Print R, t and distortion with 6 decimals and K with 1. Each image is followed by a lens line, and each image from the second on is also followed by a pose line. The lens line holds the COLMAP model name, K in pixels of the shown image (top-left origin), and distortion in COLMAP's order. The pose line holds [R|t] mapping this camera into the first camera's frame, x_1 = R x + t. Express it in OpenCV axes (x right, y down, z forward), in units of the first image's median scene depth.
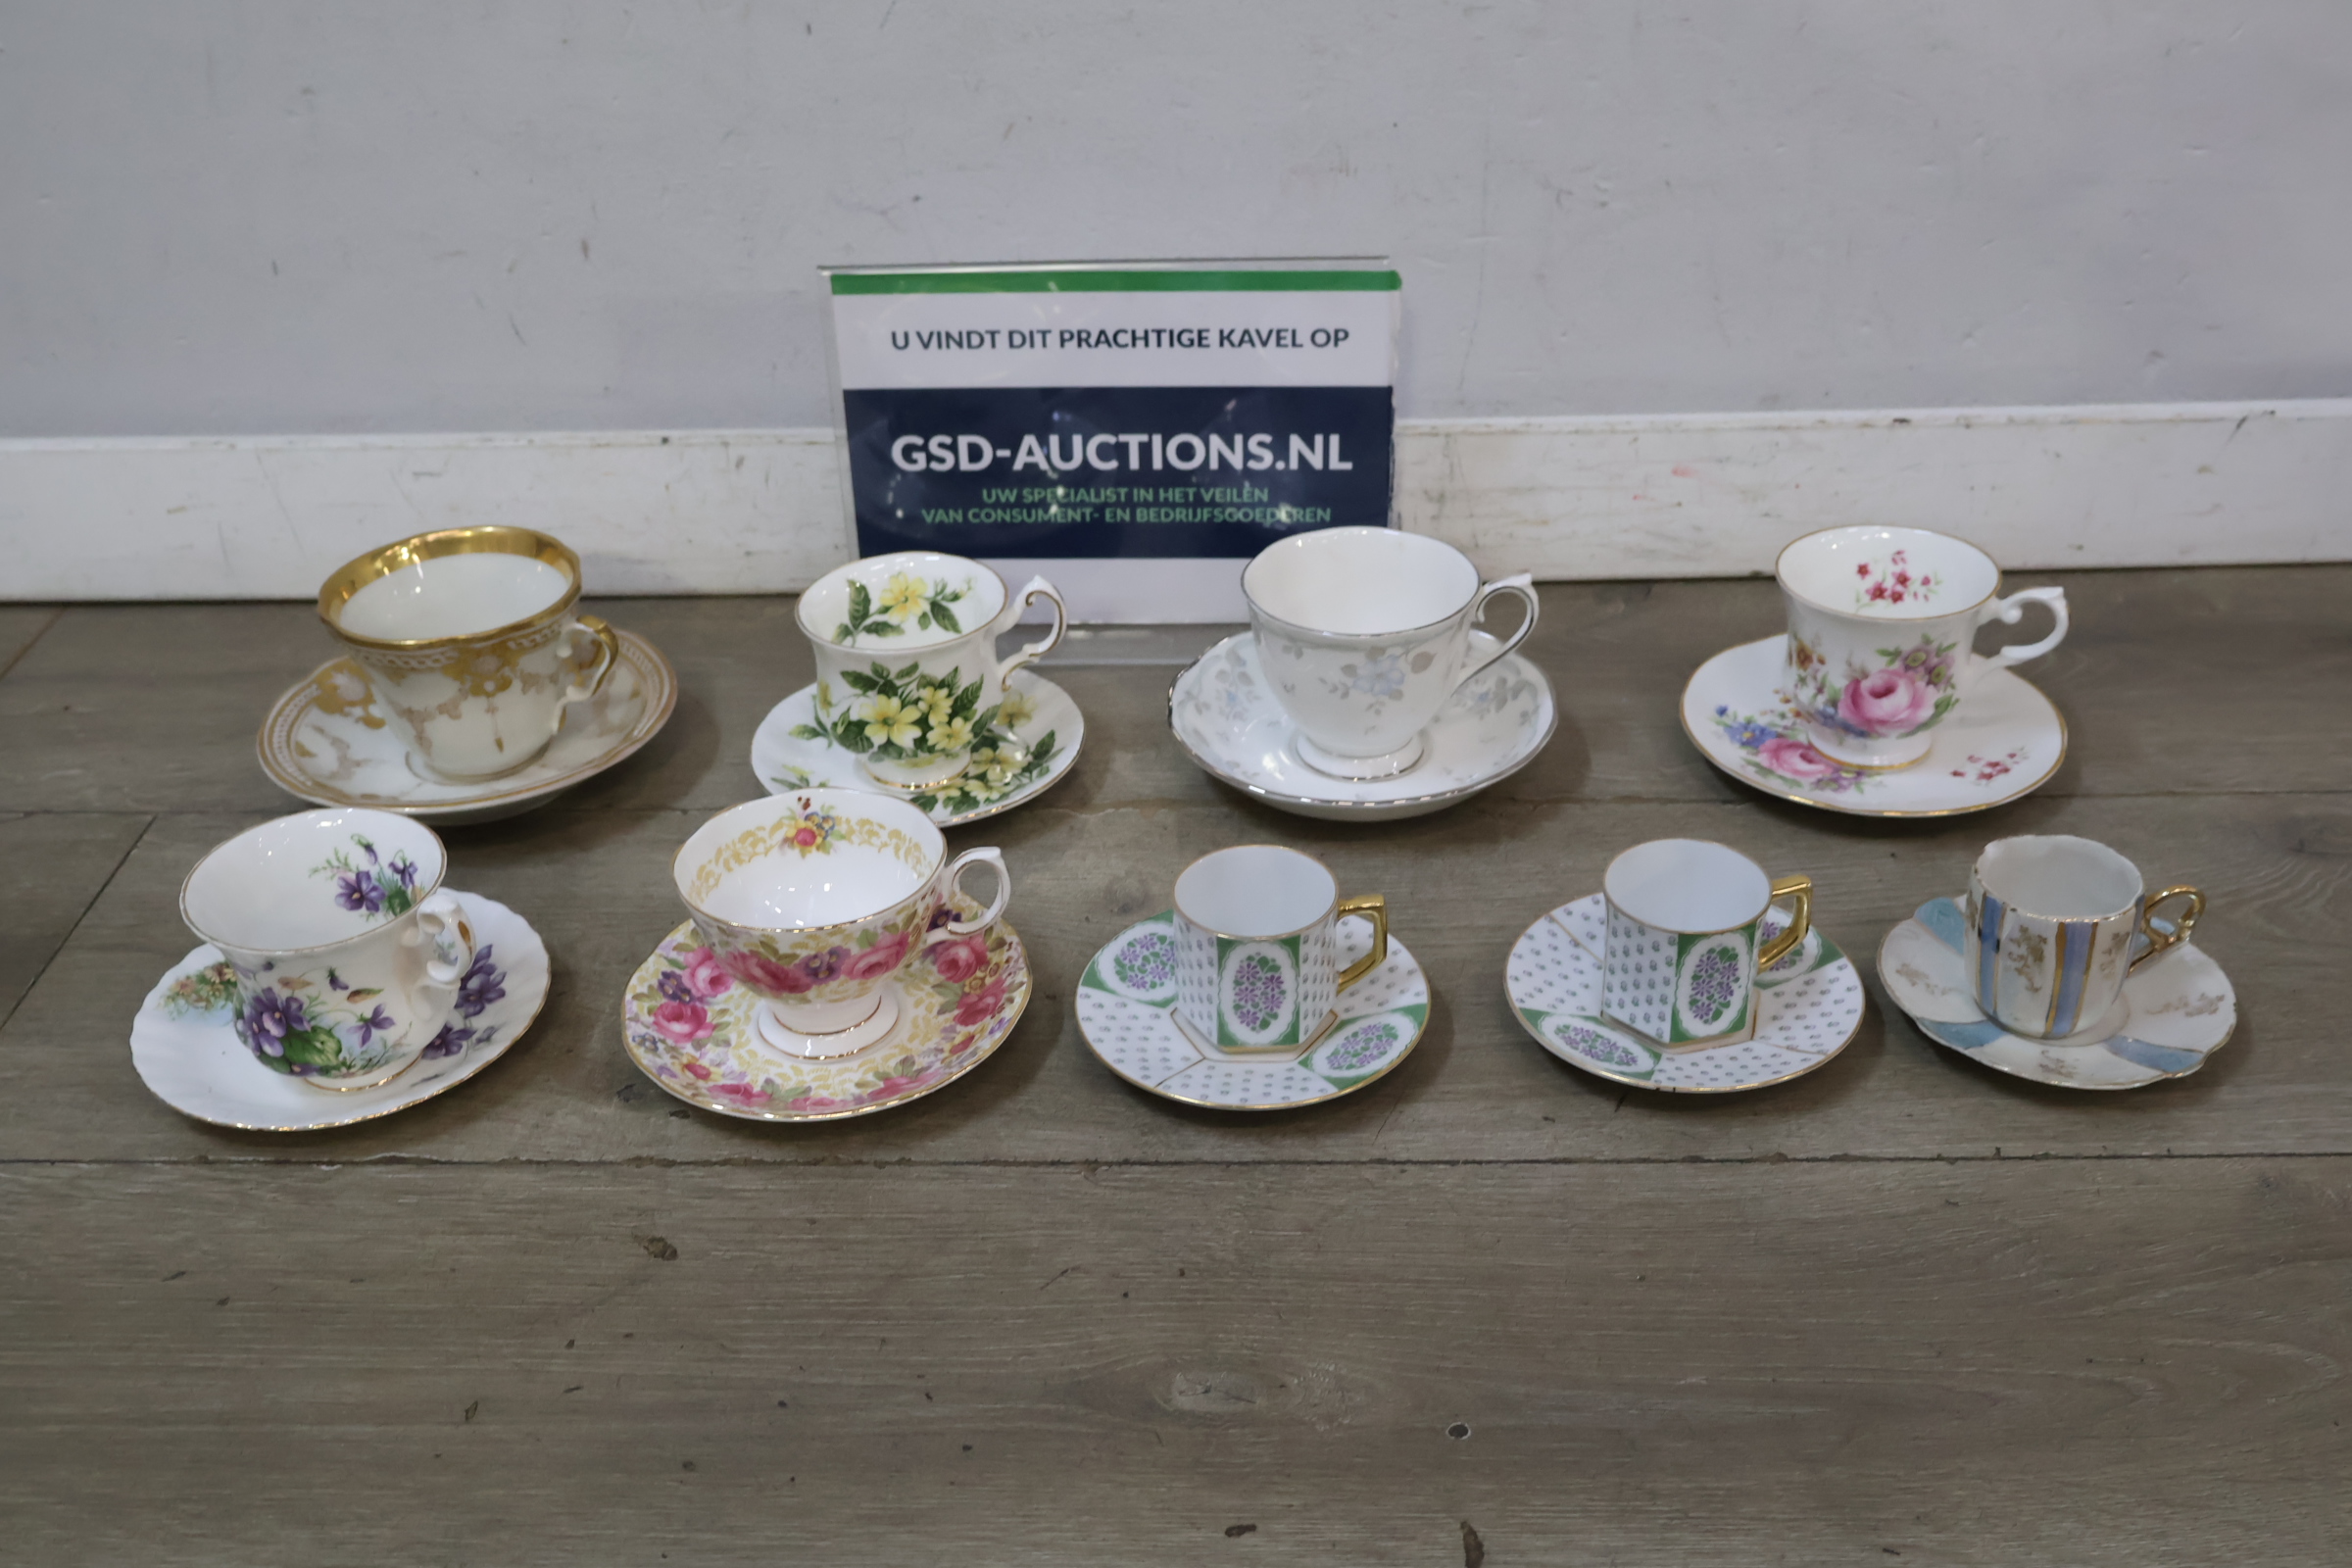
lens RADIAL K [[2493.7, 0, 1176.4], [0, 2493.7, 783.3], [0, 0, 1]] dist [0.000943, 0.000000]
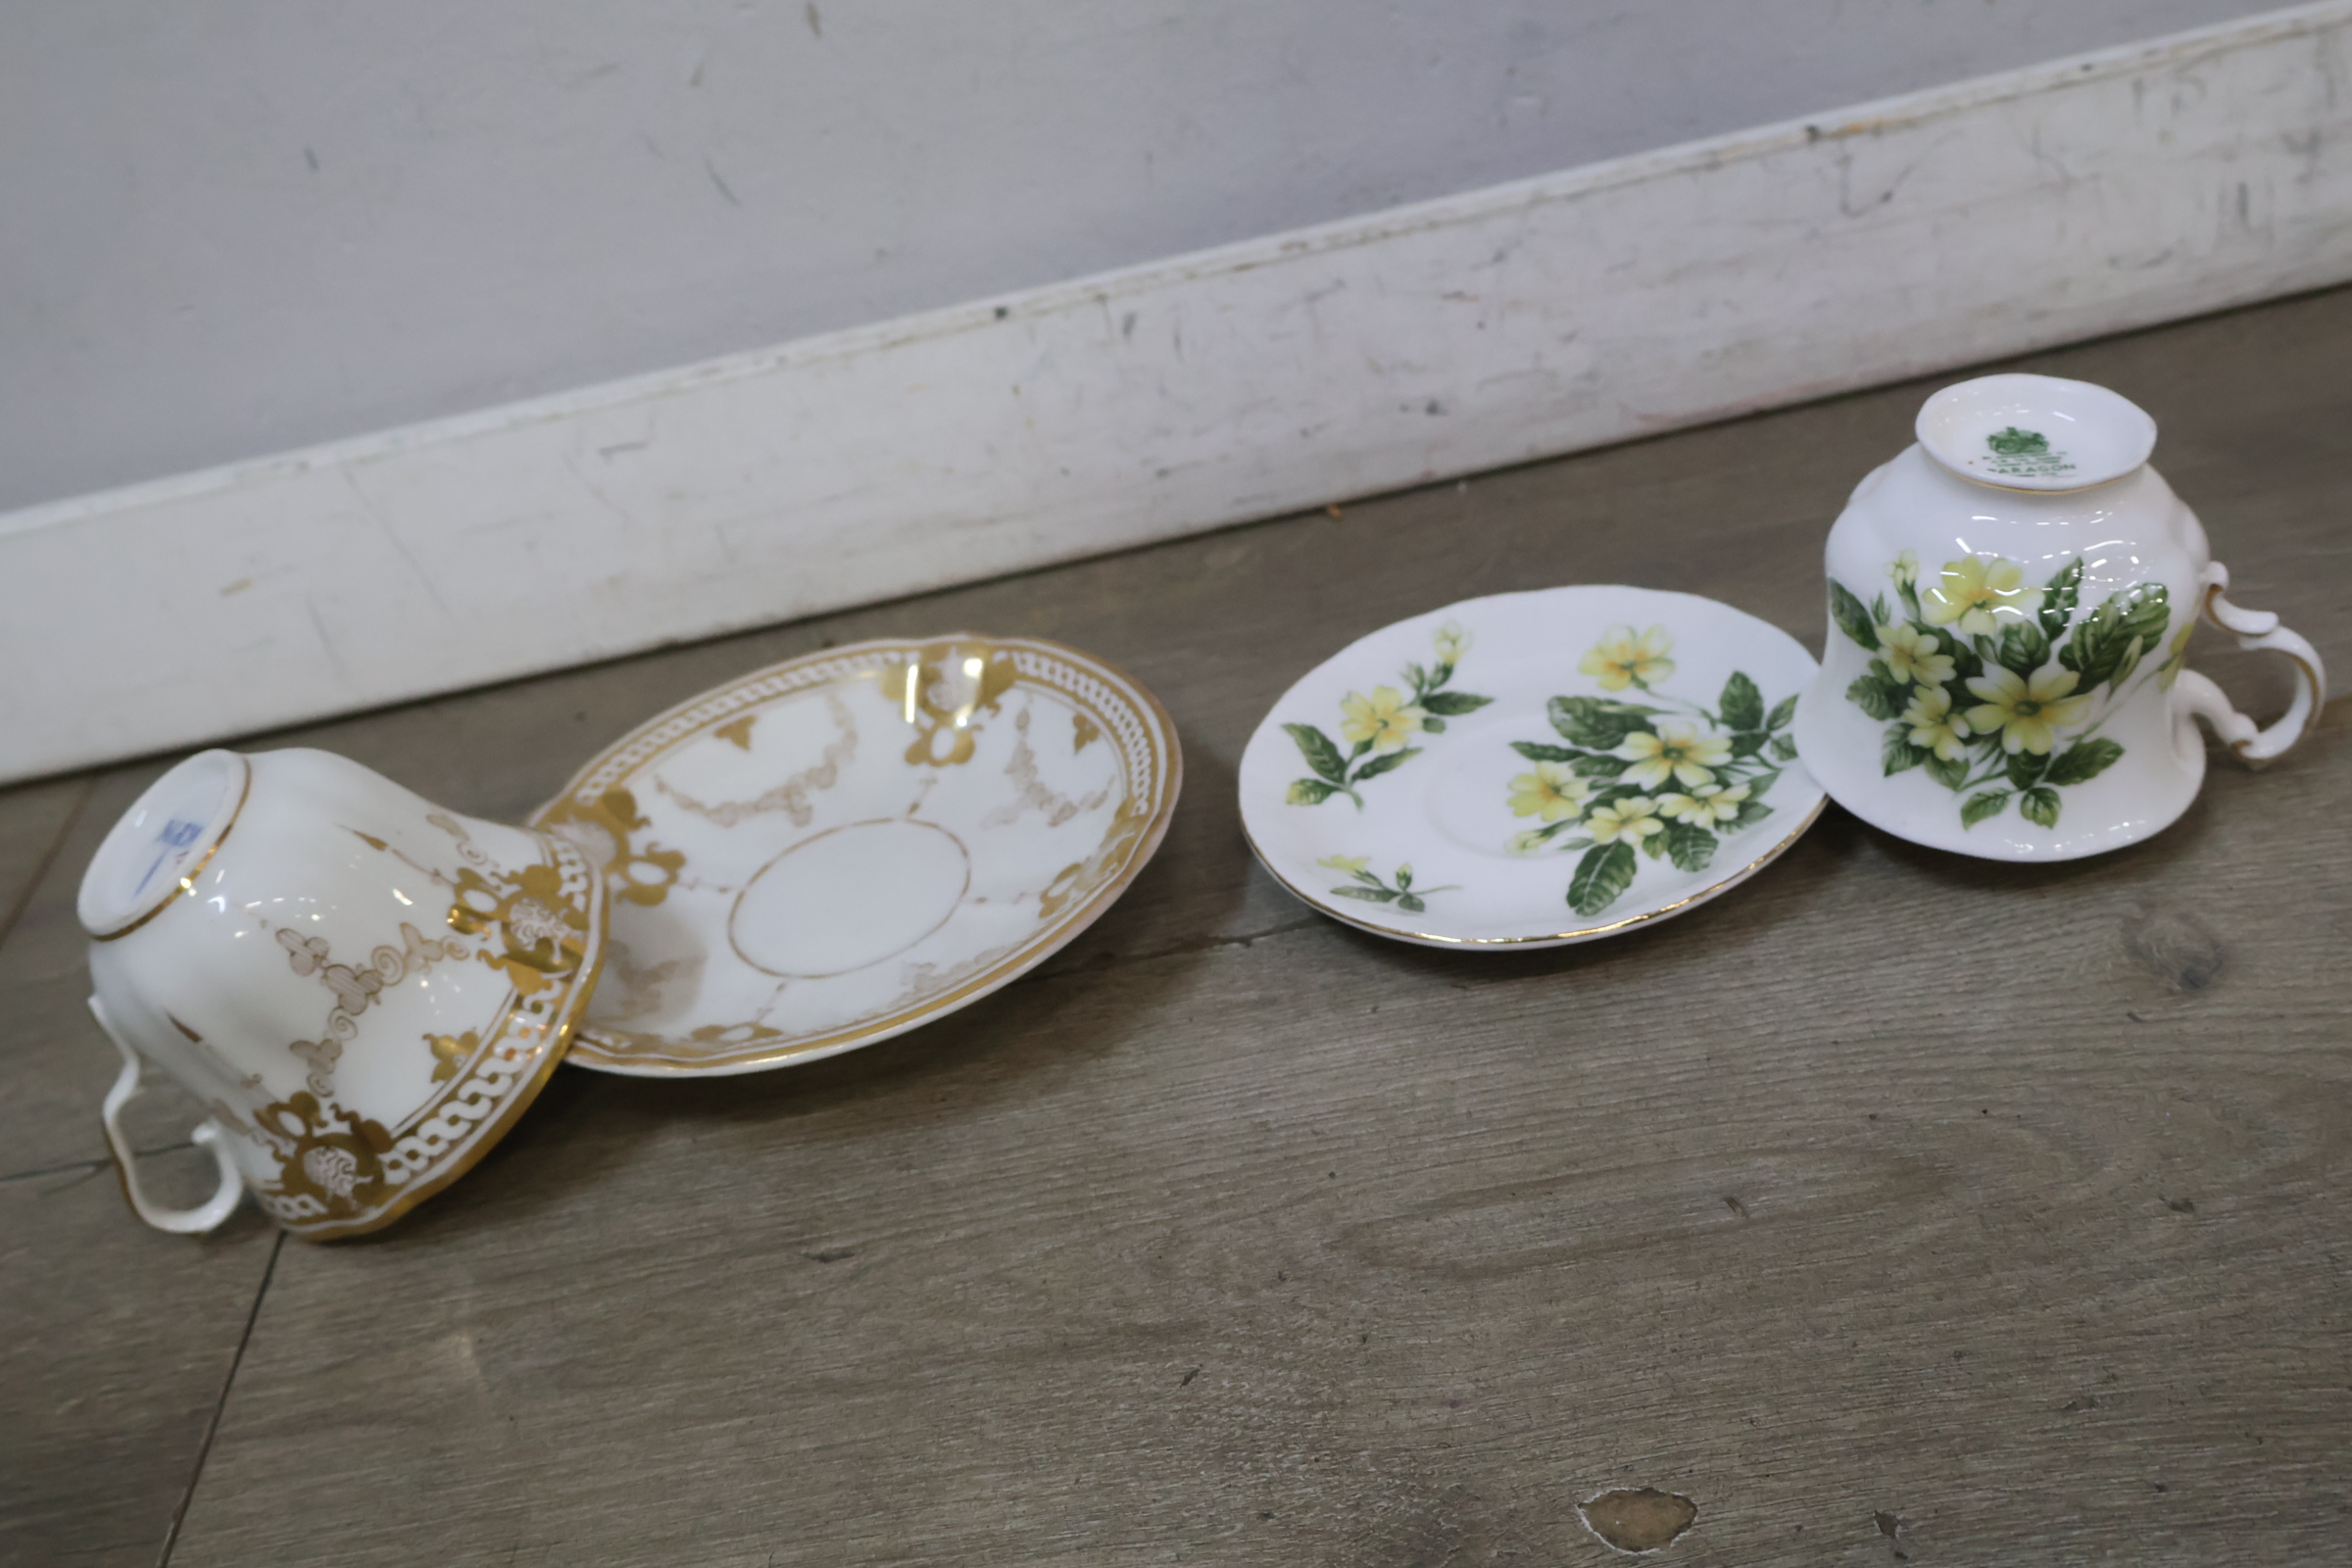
lens RADIAL K [[2493.7, 0, 1177.9], [0, 2493.7, 784.9], [0, 0, 1]] dist [0.000943, 0.000000]
pose [[0.980290, -0.194562, -0.034304, -0.231052], [0.195842, 0.979857, 0.039058, -0.058149], [0.026014, -0.045006, 0.998648, 0.557416]]
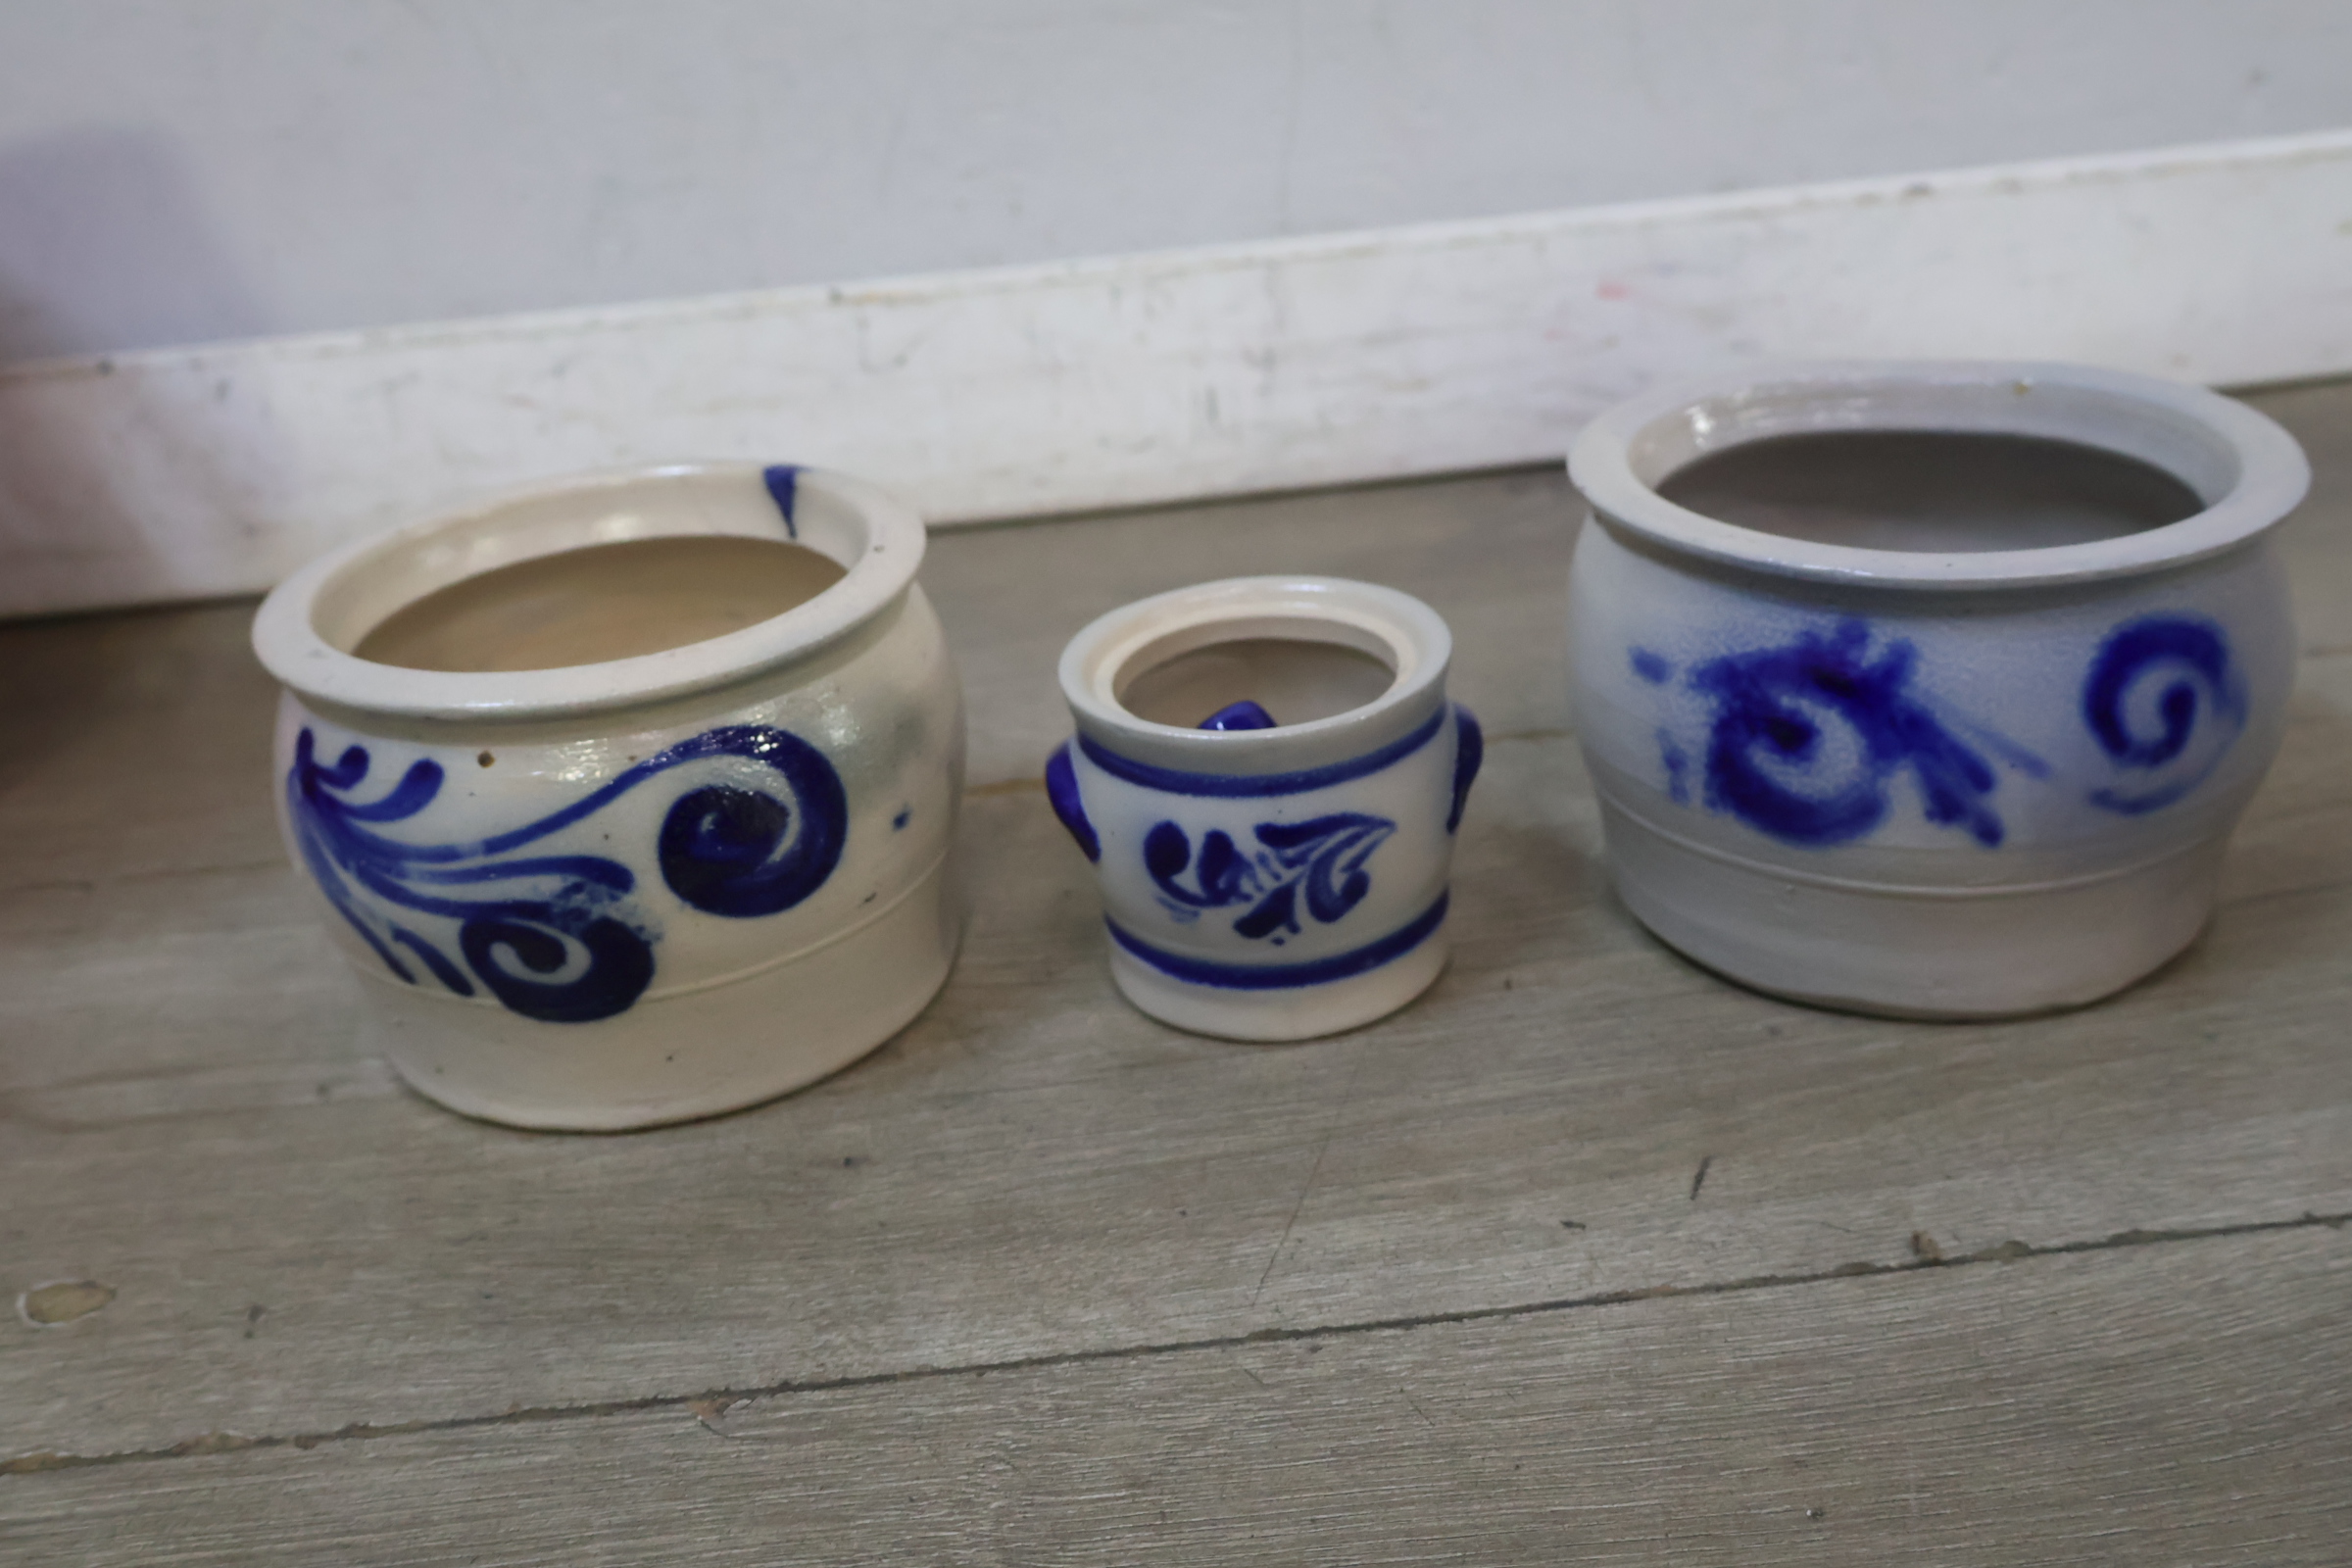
lens RADIAL K [[2493.7, 0, 1179.9], [0, 2493.7, 777.1], [0, 0, 1]] dist [0.000943, 0.000000]
pose [[0.994058, -0.088348, 0.063582, 0.039666], [0.093774, 0.991686, -0.088118, 0.079238], [-0.055268, 0.093557, 0.994079, 0.465783]]
